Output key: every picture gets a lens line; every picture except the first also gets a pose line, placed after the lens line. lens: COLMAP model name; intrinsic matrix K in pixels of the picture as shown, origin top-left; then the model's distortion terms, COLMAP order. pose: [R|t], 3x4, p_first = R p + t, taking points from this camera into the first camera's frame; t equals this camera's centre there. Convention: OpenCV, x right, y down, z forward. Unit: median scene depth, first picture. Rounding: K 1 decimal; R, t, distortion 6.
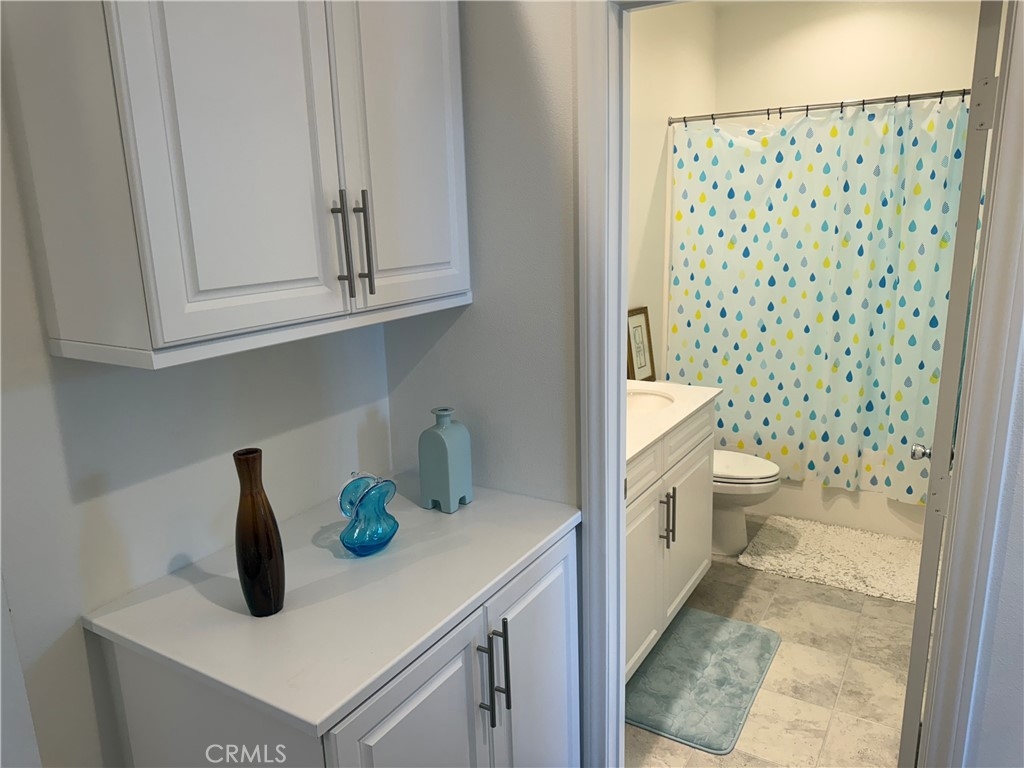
lens RADIAL K [[725.8, 0, 506.1], [0, 725.8, 386.3], [0, 0, 1]] dist [-0.035133, 0.015979]
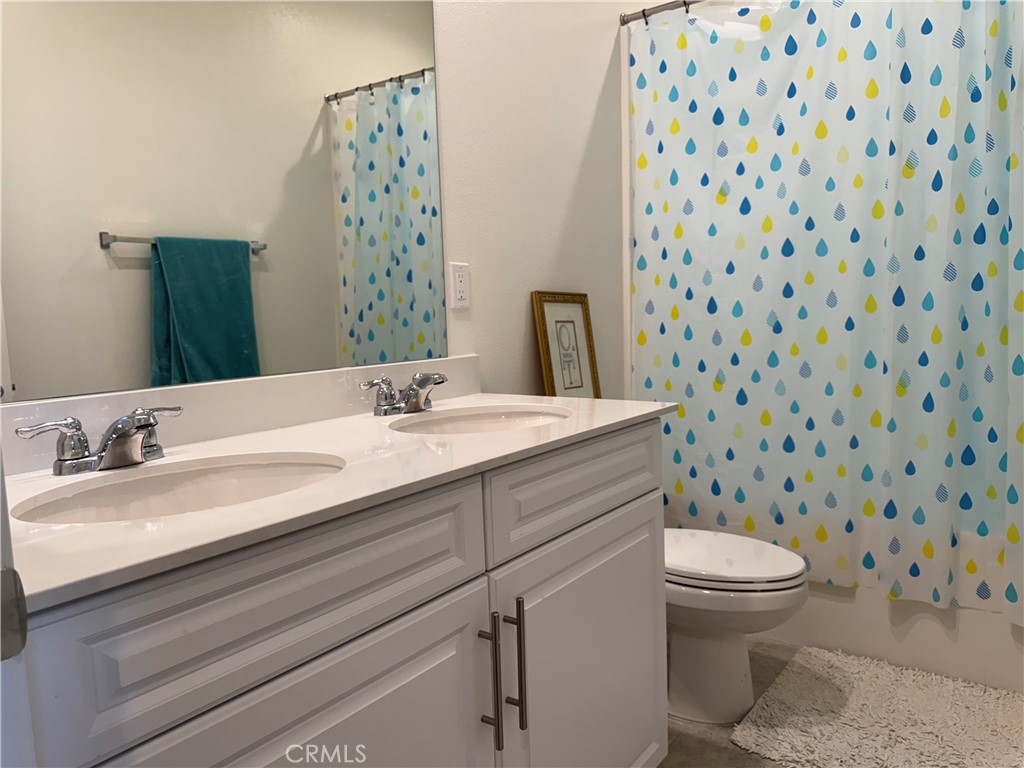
lens RADIAL K [[725.8, 0, 517.7], [0, 725.8, 383.6], [0, 0, 1]] dist [-0.035133, 0.015979]
pose [[0.997285, 0.008773, -0.073115, 0.188746], [-0.017979, 0.991839, -0.126225, 0.048140], [0.071411, 0.127196, 0.989304, 0.401609]]
